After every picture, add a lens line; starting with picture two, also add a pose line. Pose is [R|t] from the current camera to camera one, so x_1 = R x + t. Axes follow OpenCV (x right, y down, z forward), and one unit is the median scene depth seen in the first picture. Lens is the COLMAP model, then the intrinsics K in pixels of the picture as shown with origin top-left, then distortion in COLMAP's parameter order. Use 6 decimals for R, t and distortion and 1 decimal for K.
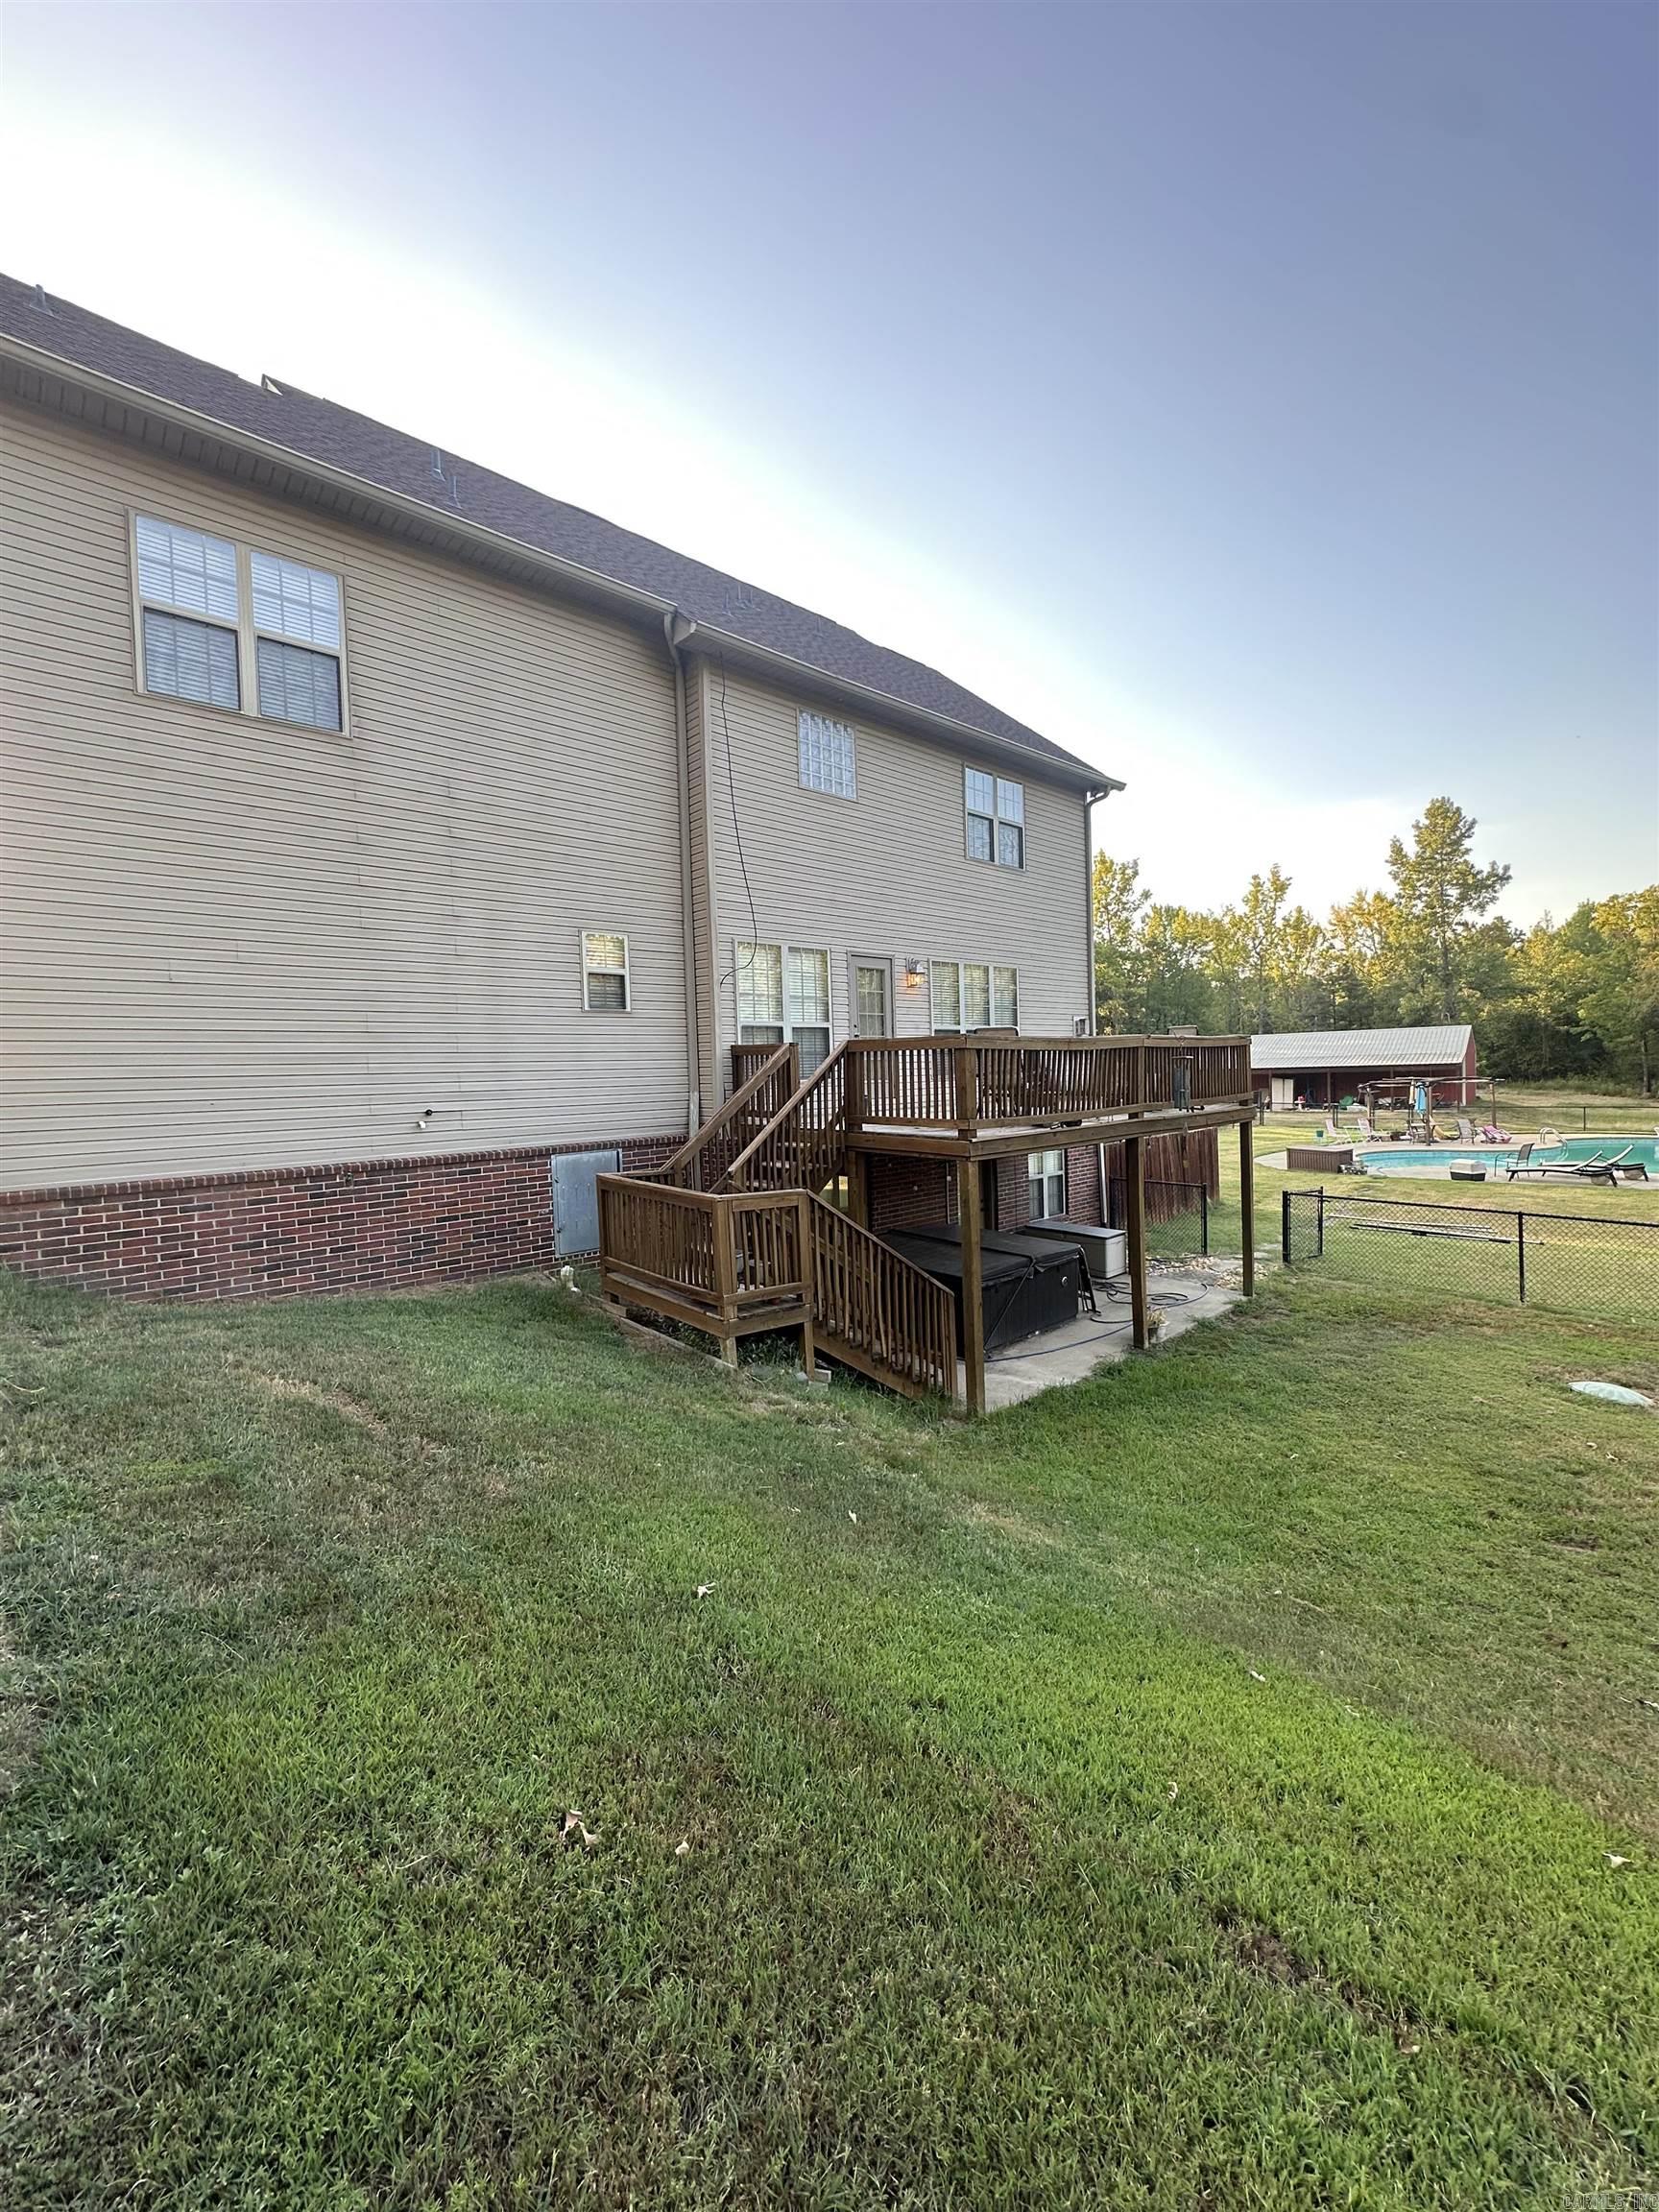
lens RADIAL K [[886.7, 0, 831.9], [0, 886.7, 1101.8], [0, 0, 1]] dist [-0.001510, -0.000025]
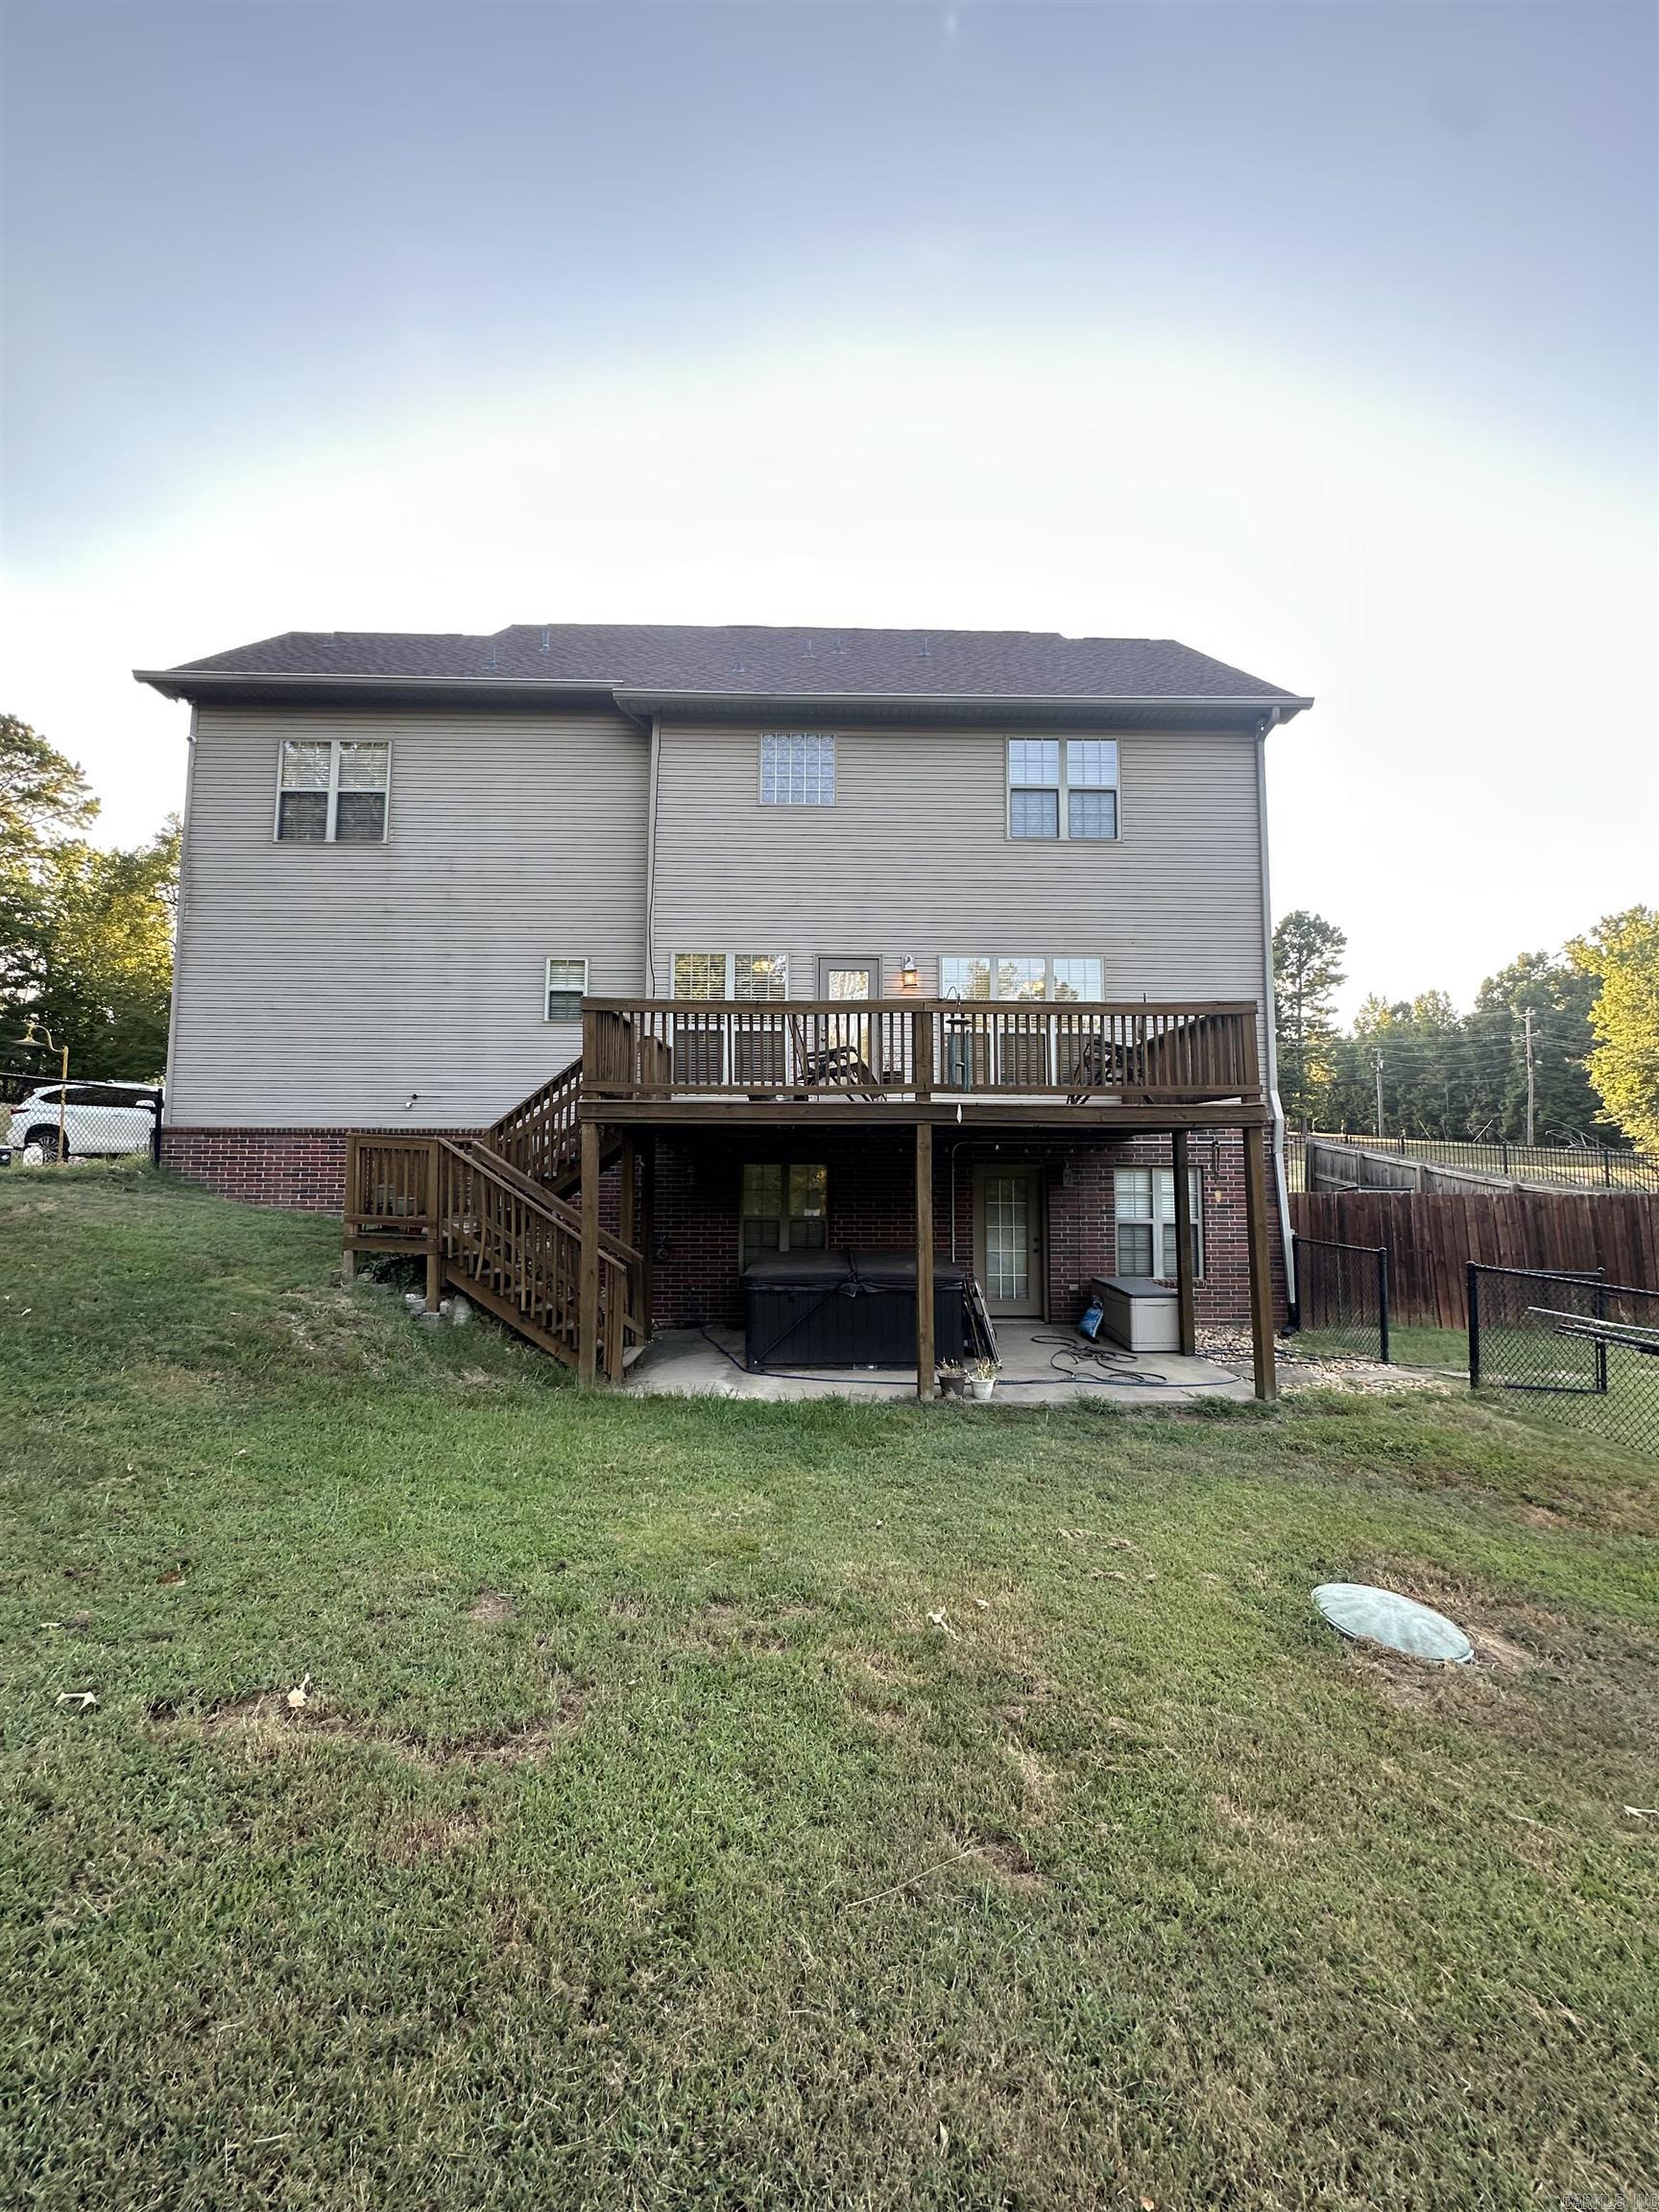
lens RADIAL K [[886.7, 0, 830.0], [0, 886.7, 1103.3], [0, 0, 1]] dist [-0.001510, -0.000025]
pose [[0.744926, -0.019387, -0.666866, 0.768855], [-0.051558, 0.994915, -0.086517, 0.088508], [0.665152, 0.098831, 0.740138, 0.335075]]
